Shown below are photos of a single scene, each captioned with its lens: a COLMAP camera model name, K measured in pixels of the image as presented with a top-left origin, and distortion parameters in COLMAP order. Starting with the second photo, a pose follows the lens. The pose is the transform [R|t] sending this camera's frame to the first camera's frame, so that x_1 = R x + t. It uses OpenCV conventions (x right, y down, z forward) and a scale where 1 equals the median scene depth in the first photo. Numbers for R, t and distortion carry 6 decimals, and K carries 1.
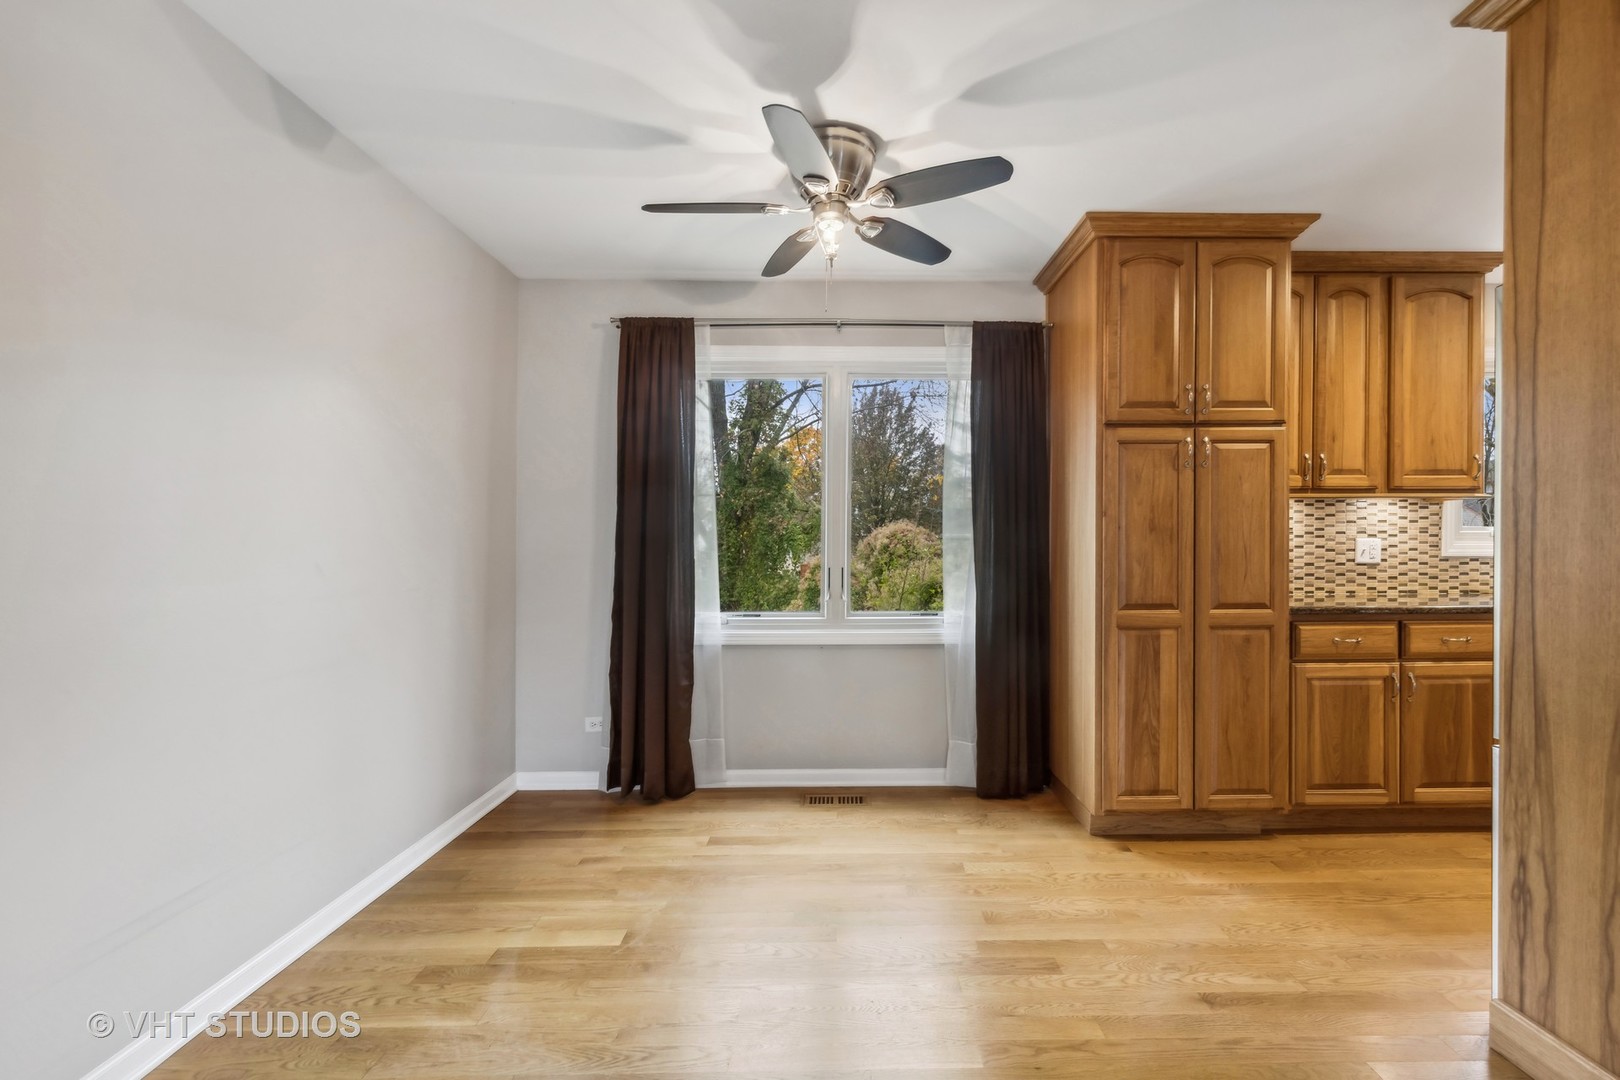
lens RADIAL K [[703.5, 0, 856.4], [0, 703.5, 549.1], [0, 0, 1]] dist [0.001119, 0.000022]
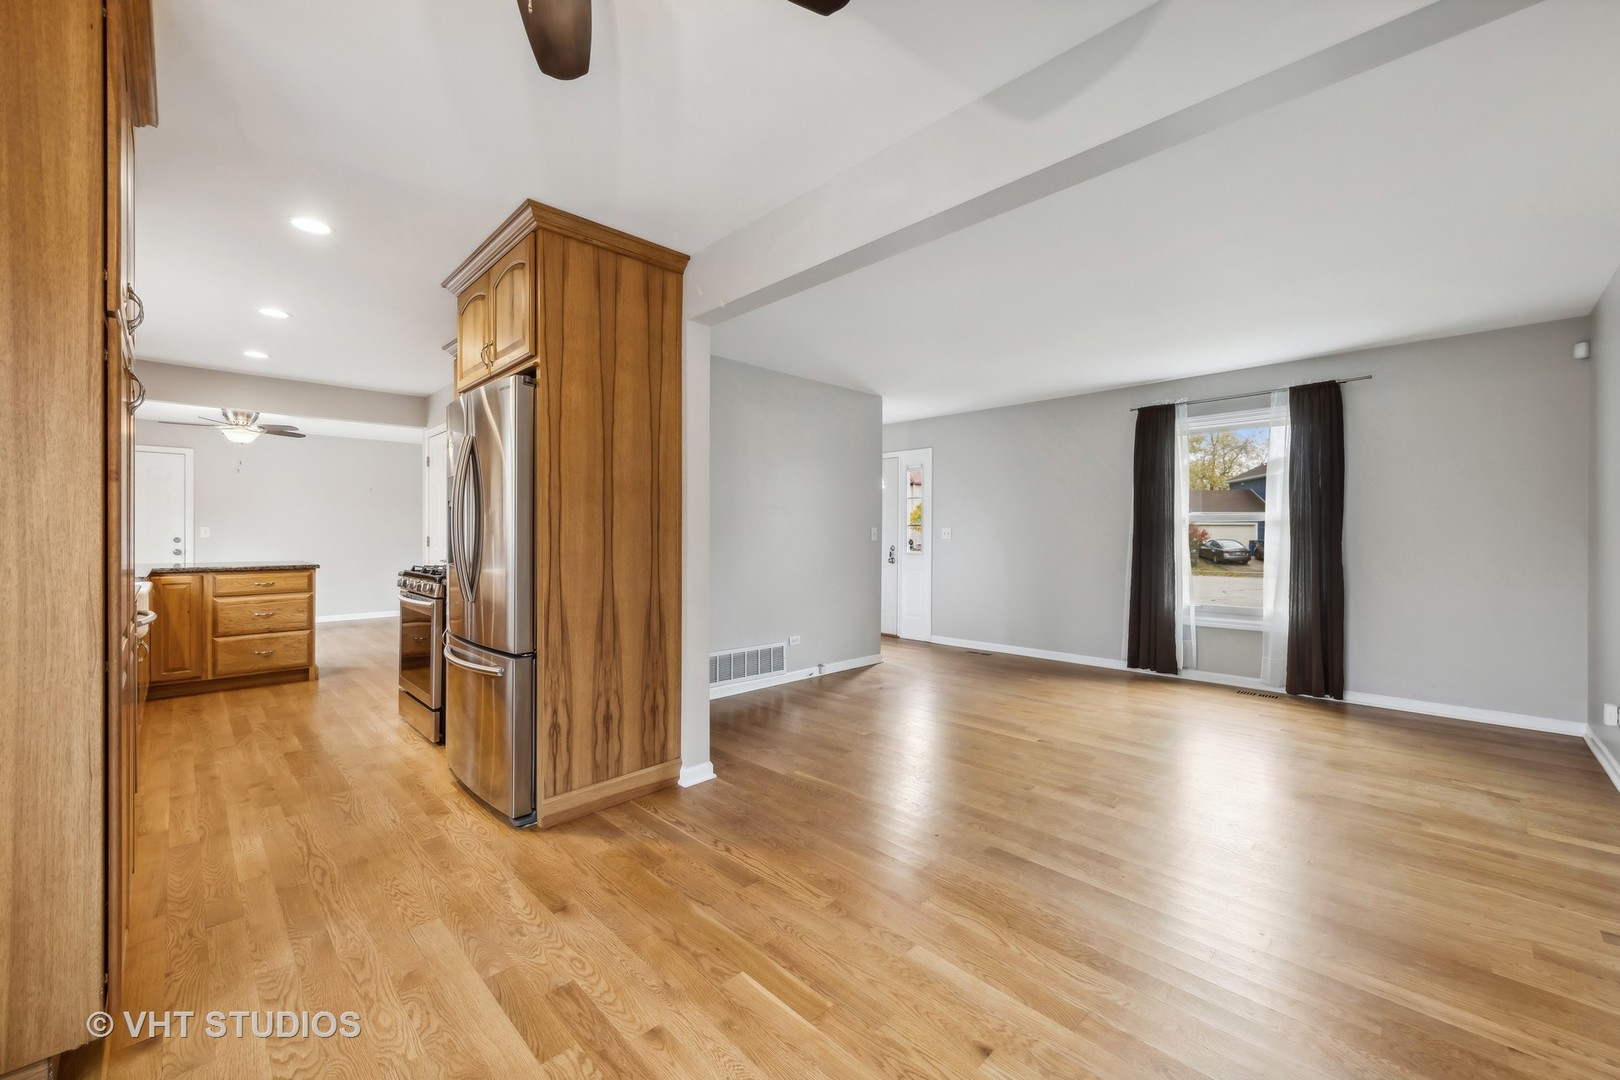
lens RADIAL K [[641.7, 0, 810.0], [0, 641.7, 540.0], [0, 0, 1]] dist [-0.001204, -0.000428]
pose [[-0.692437, -0.004161, 0.721467, -0.387558], [0.003567, 0.999951, 0.009191, -0.002490], [-0.721470, 0.008938, -0.692388, 0.949600]]
